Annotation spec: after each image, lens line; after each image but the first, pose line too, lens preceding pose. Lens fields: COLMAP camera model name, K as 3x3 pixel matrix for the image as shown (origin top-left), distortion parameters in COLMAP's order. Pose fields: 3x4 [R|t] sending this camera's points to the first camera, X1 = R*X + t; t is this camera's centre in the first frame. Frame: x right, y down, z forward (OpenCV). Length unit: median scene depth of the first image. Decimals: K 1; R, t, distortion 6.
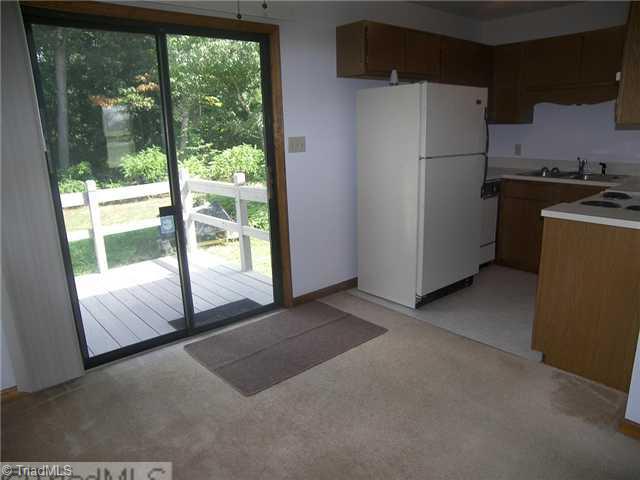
lens RADIAL K [[476.7, 0, 320.0], [0, 476.7, 240.0], [0, 0, 1]] dist [0.000169, 0.001777]
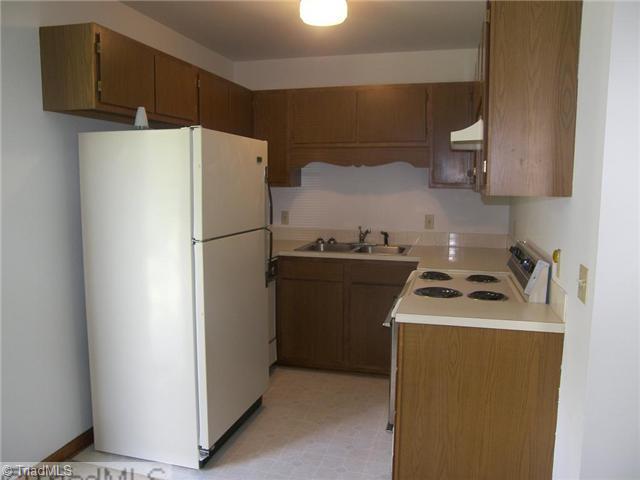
lens RADIAL K [[523.2, 0, 320.0], [0, 523.2, 240.0], [0, 0, 1]] dist [-0.054929, 0.013309]
pose [[0.834435, -0.054098, 0.548445, -0.031327], [0.123221, 0.988291, -0.089990, -0.080004], [-0.537154, 0.142671, 0.831330, 0.287798]]
